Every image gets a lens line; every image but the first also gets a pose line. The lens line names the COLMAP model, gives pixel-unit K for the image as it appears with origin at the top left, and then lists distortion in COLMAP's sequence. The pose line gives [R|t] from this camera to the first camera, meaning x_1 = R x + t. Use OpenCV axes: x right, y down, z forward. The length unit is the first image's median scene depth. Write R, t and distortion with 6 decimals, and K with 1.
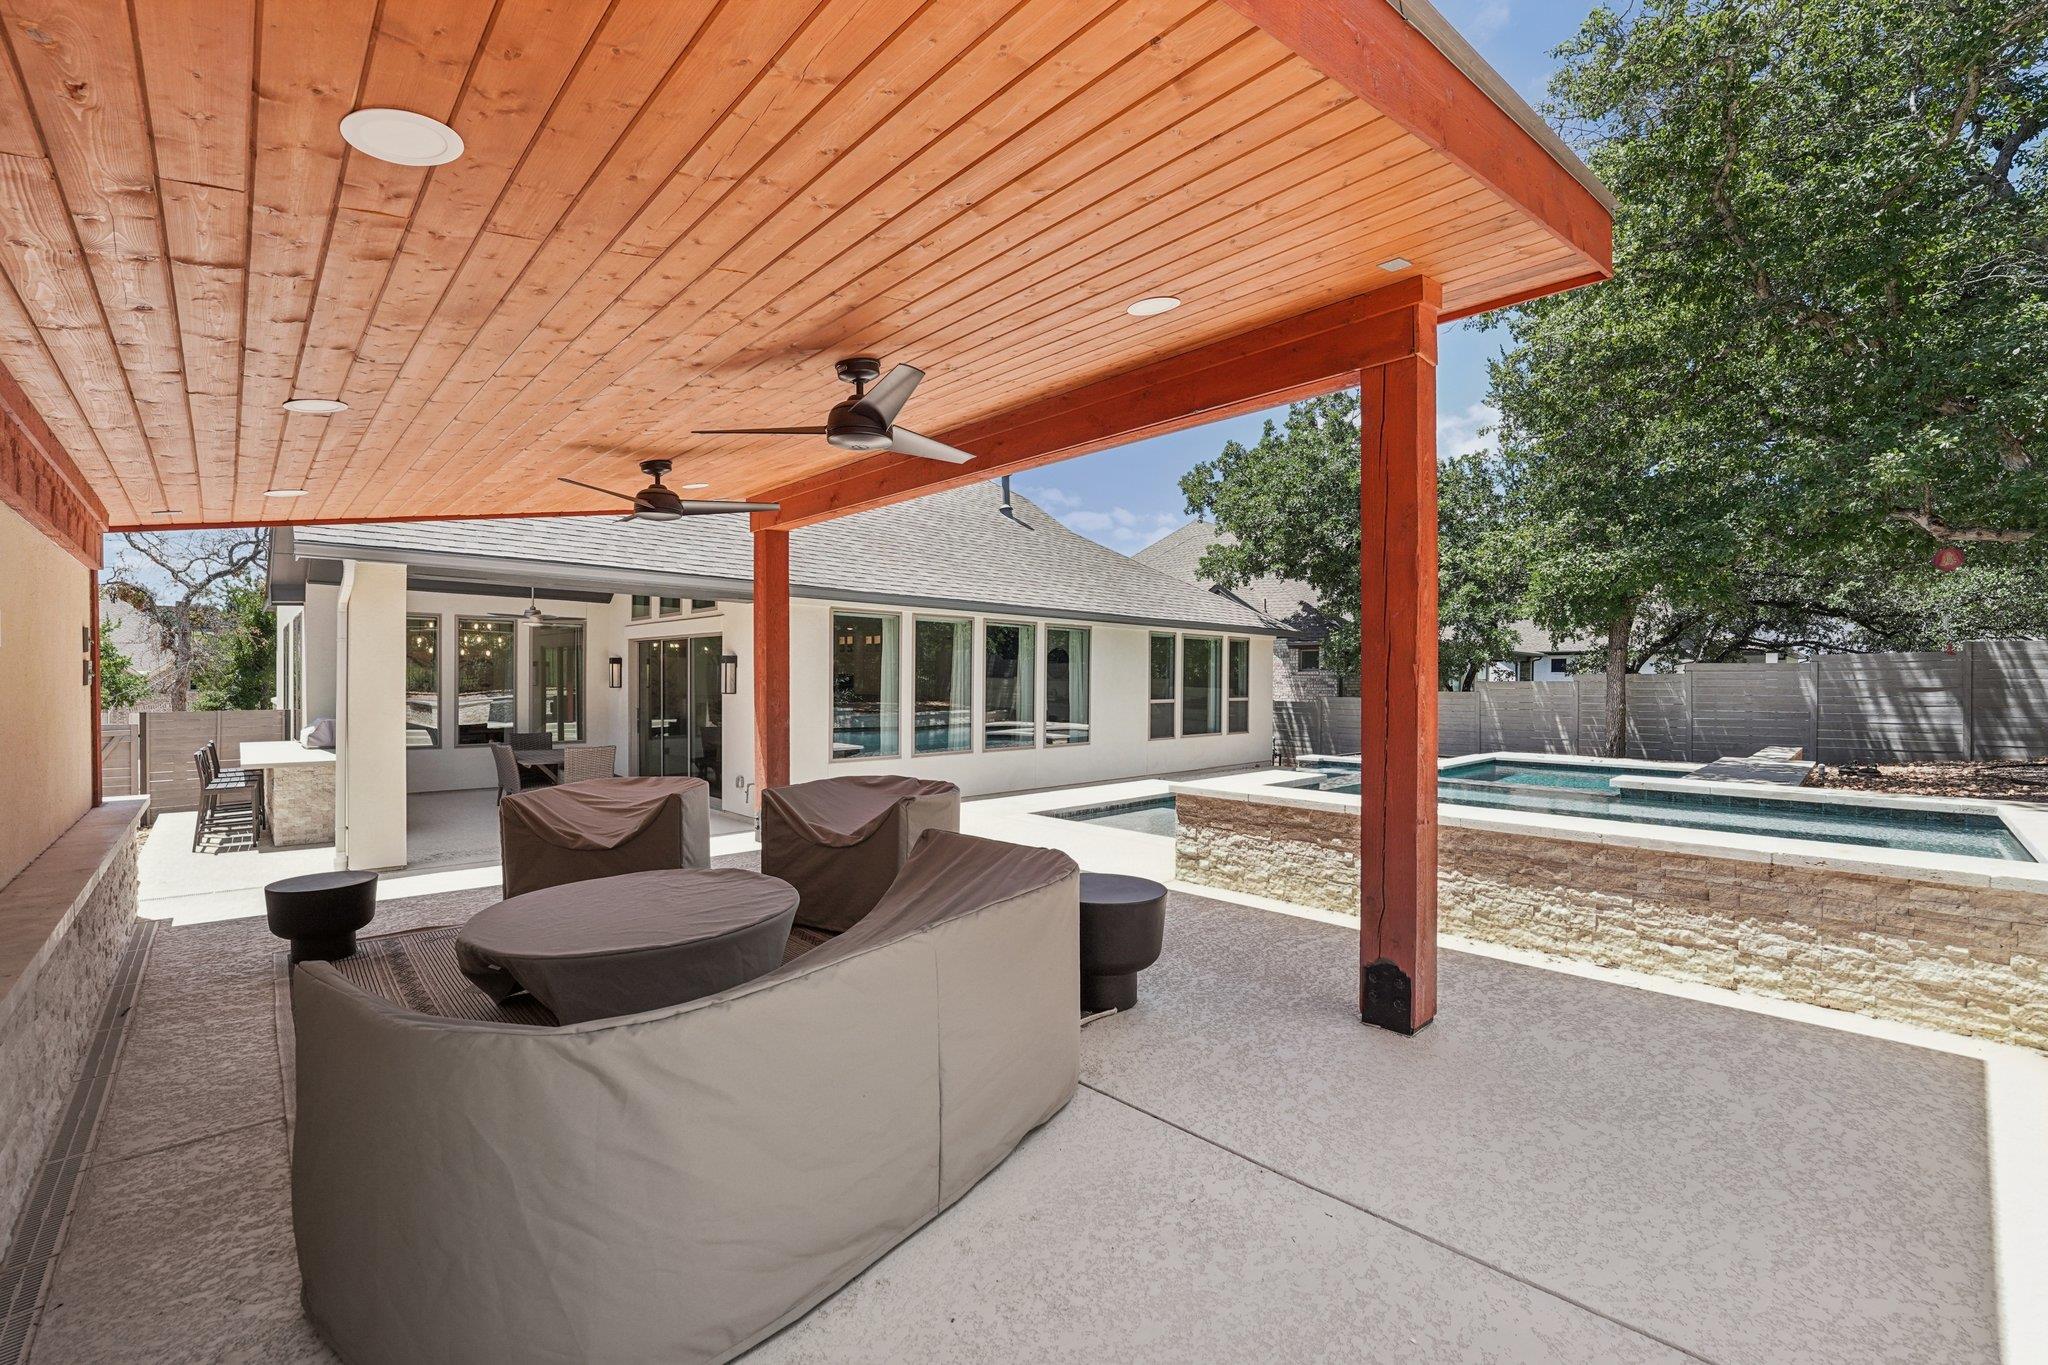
lens RADIAL K [[845.1, 0, 1016.9], [0, 845.1, 682.1], [0, 0, 1]] dist [0.011006, 0.000121]
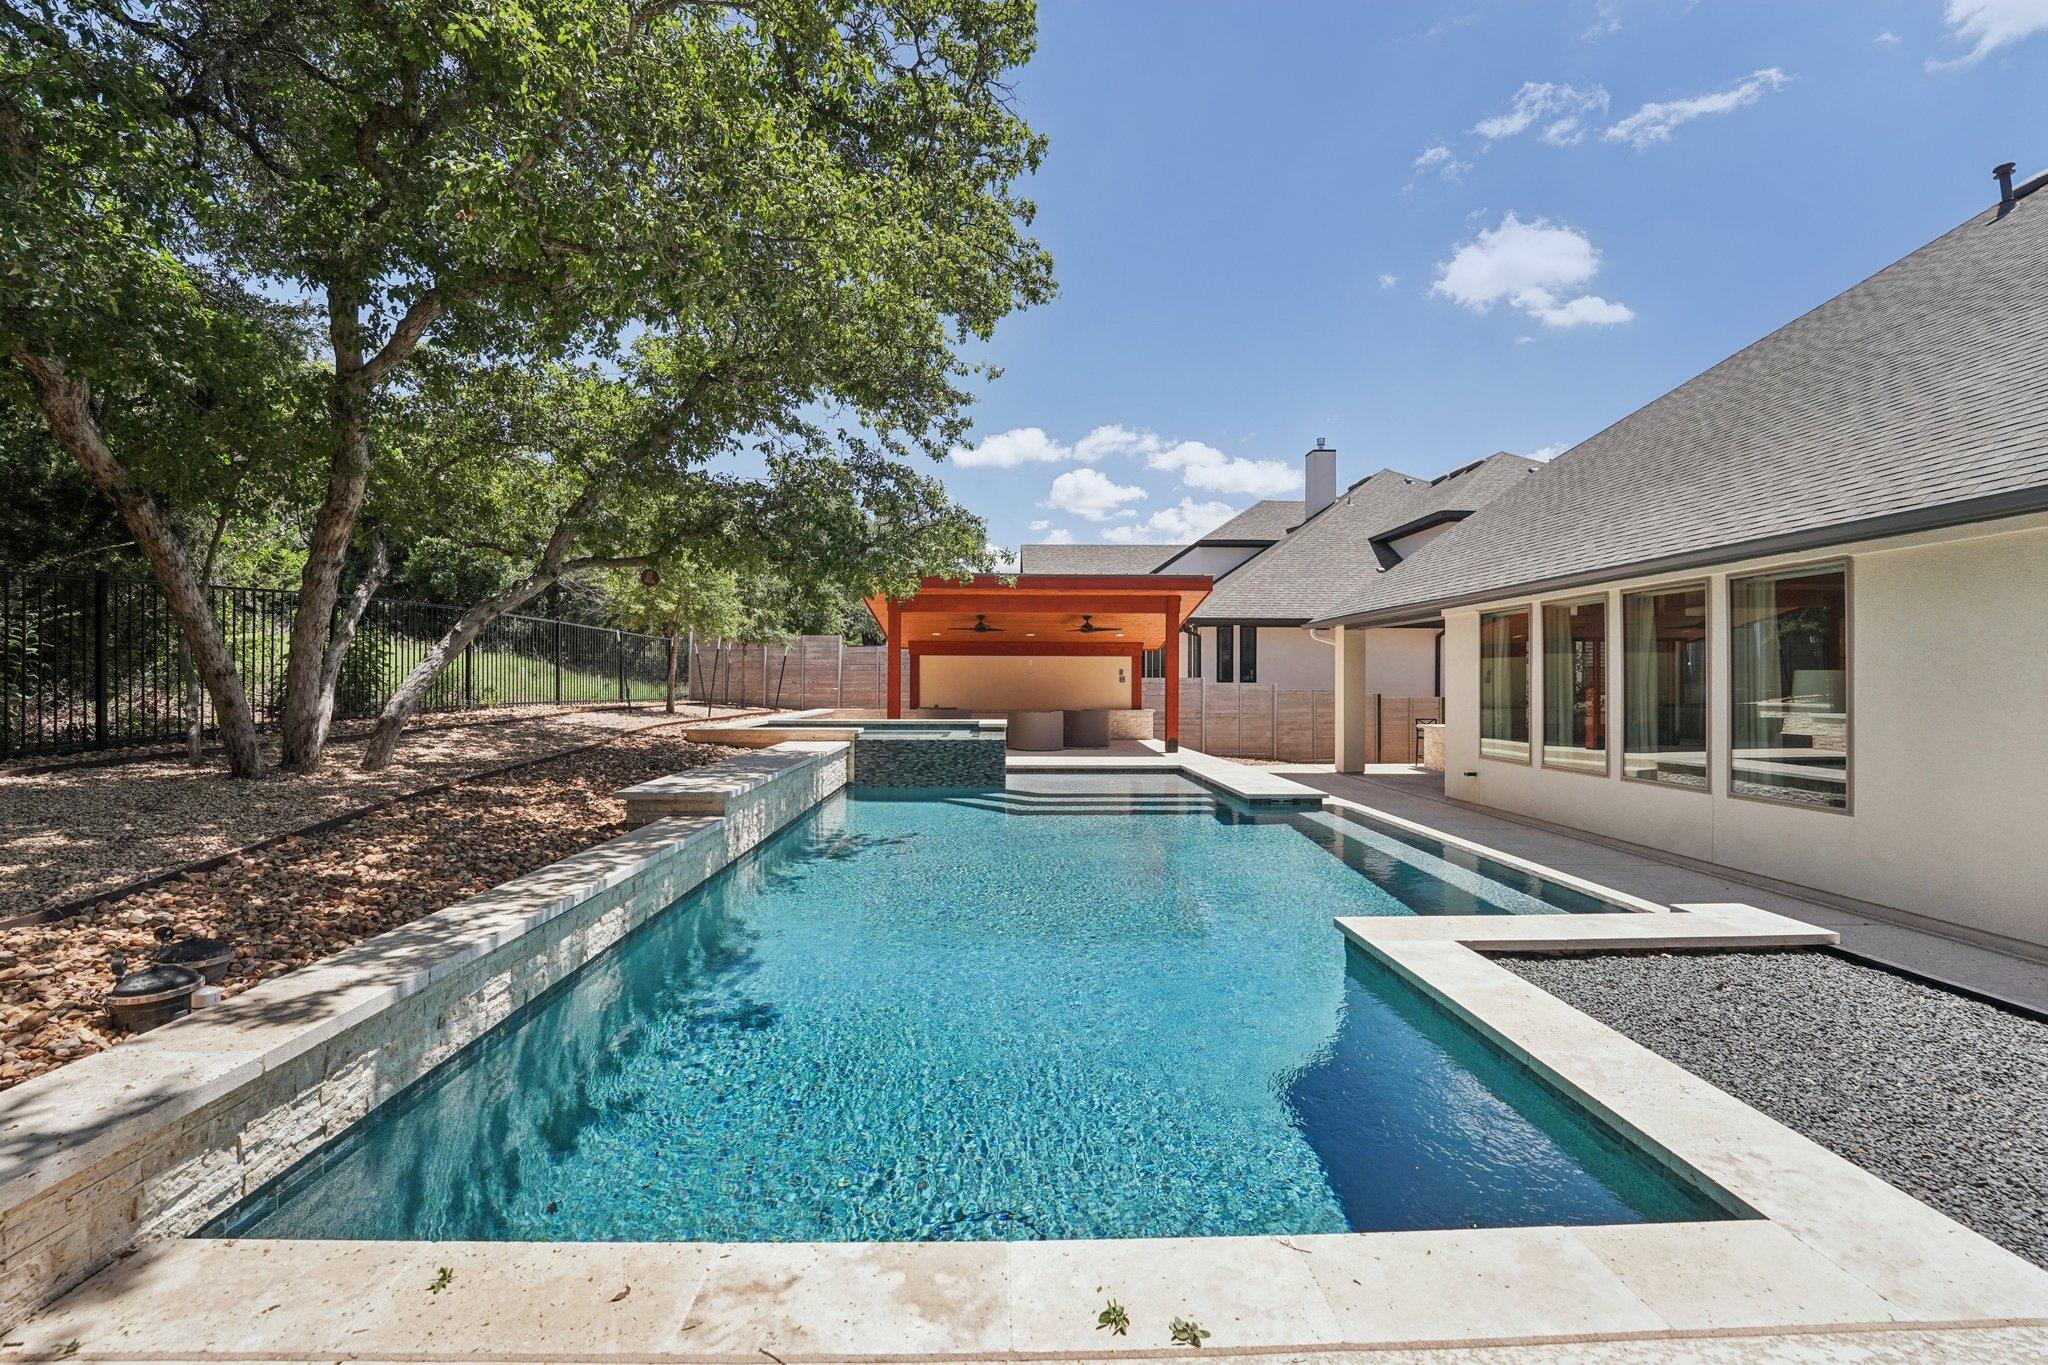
lens RADIAL K [[843.4, 0, 1017.4], [0, 843.4, 685.7], [0, 0, 1]] dist [-0.021308, 0.000145]
pose [[-0.670639, -0.000989, -0.741783, 0.784000], [-0.003218, 0.999994, 0.001576, 0.006824], [0.741777, 0.003445, -0.670638, 1.045348]]
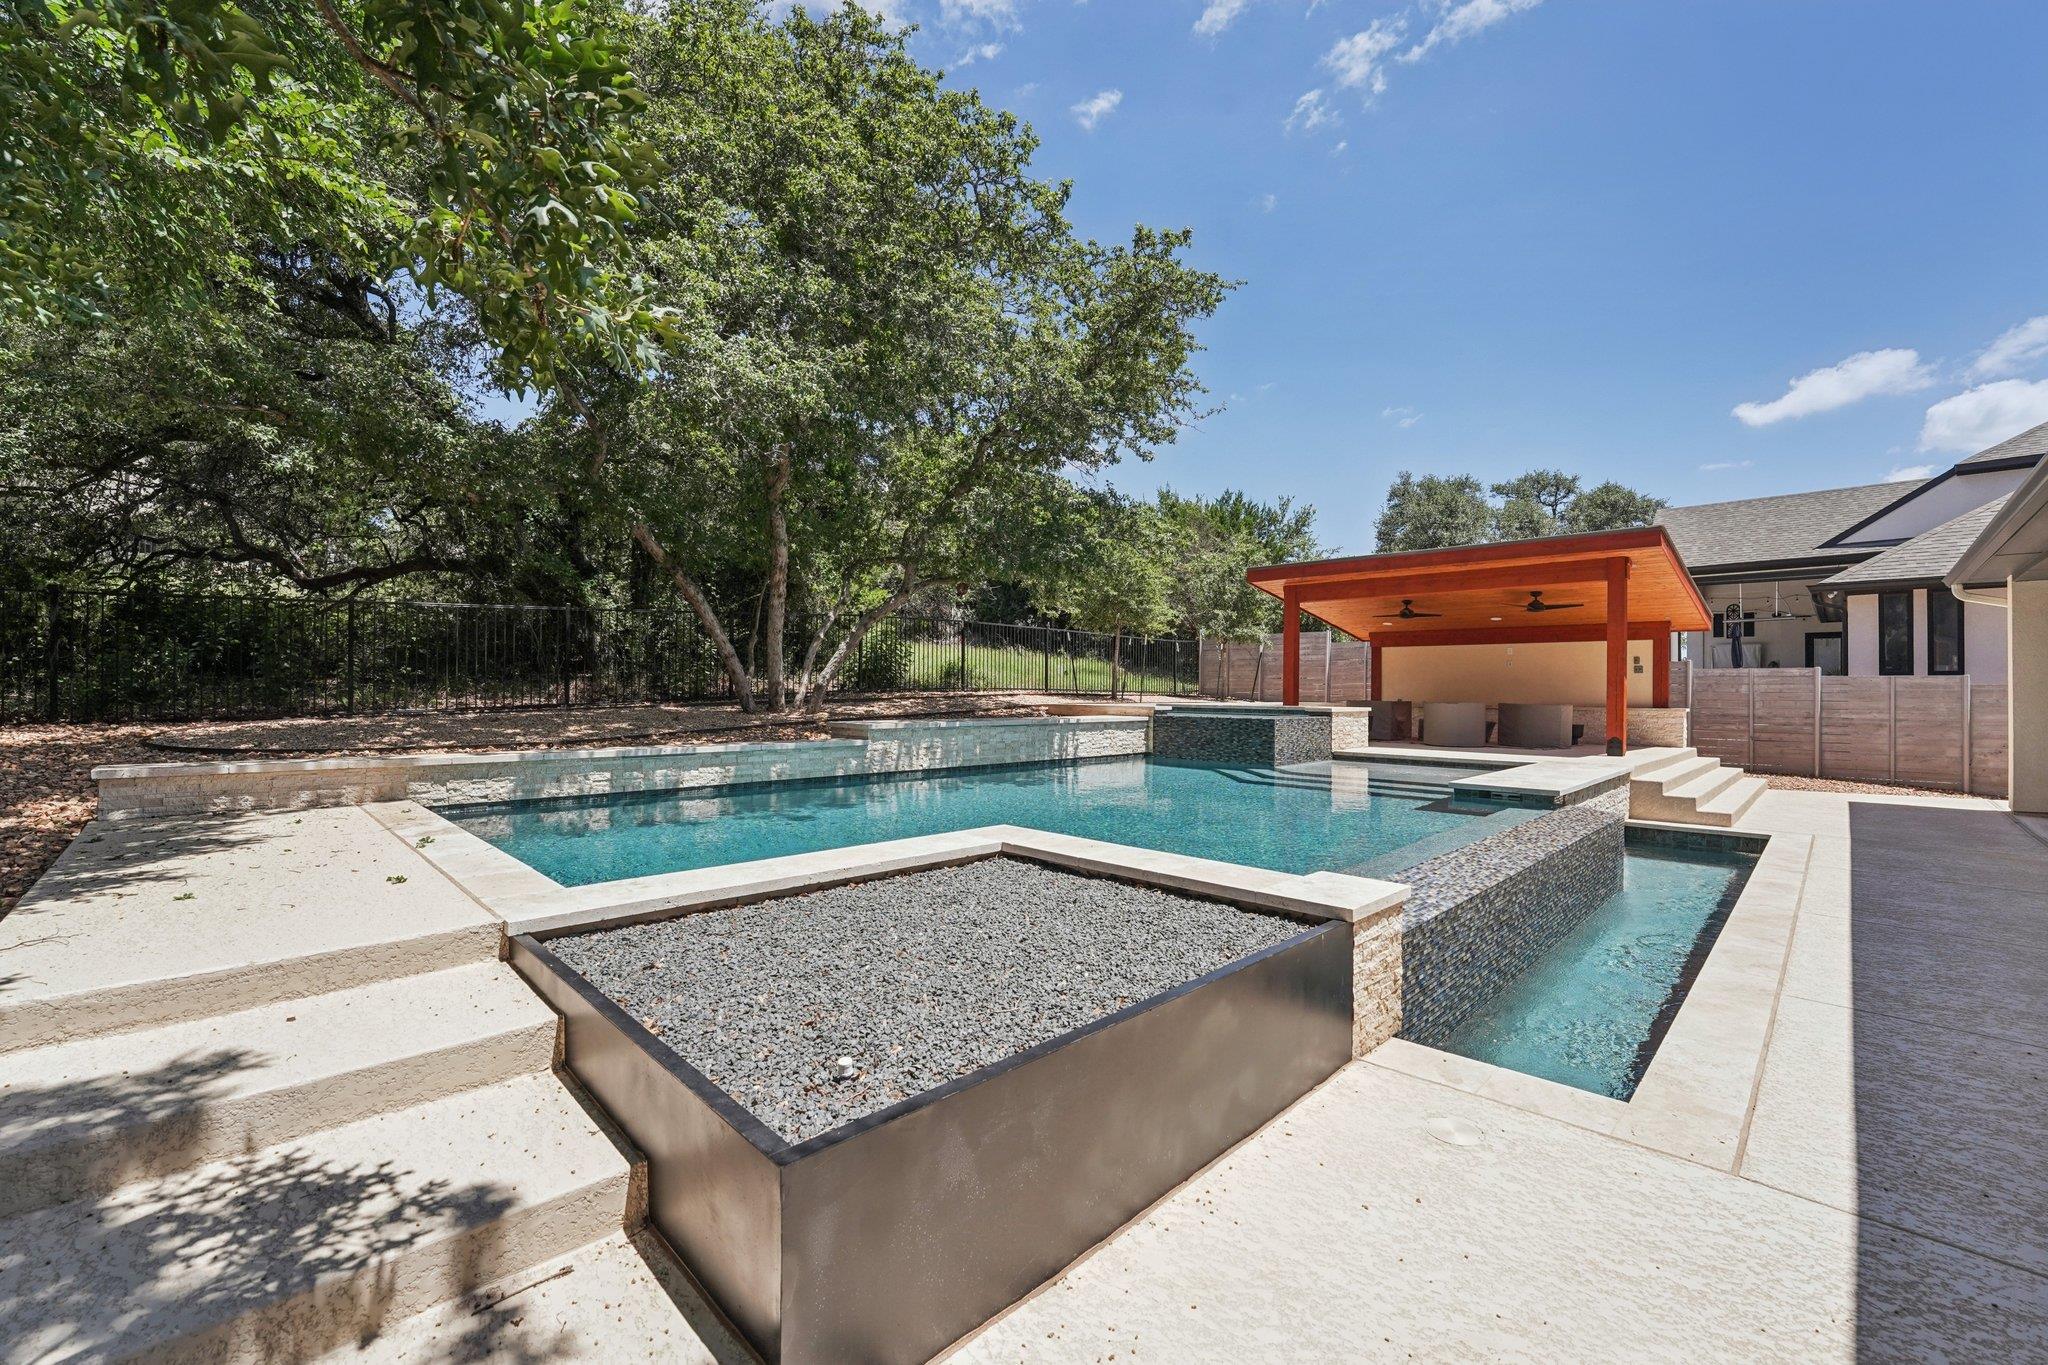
lens RADIAL K [[843.4, 0, 1017.4], [0, 843.4, 685.7], [0, 0, 1]] dist [-0.021308, 0.000145]
pose [[-0.999682, -0.010649, -0.022858, 0.485002], [-0.010536, 0.999932, -0.005086, 0.032323], [0.022911, -0.004843, -0.999726, 1.292286]]
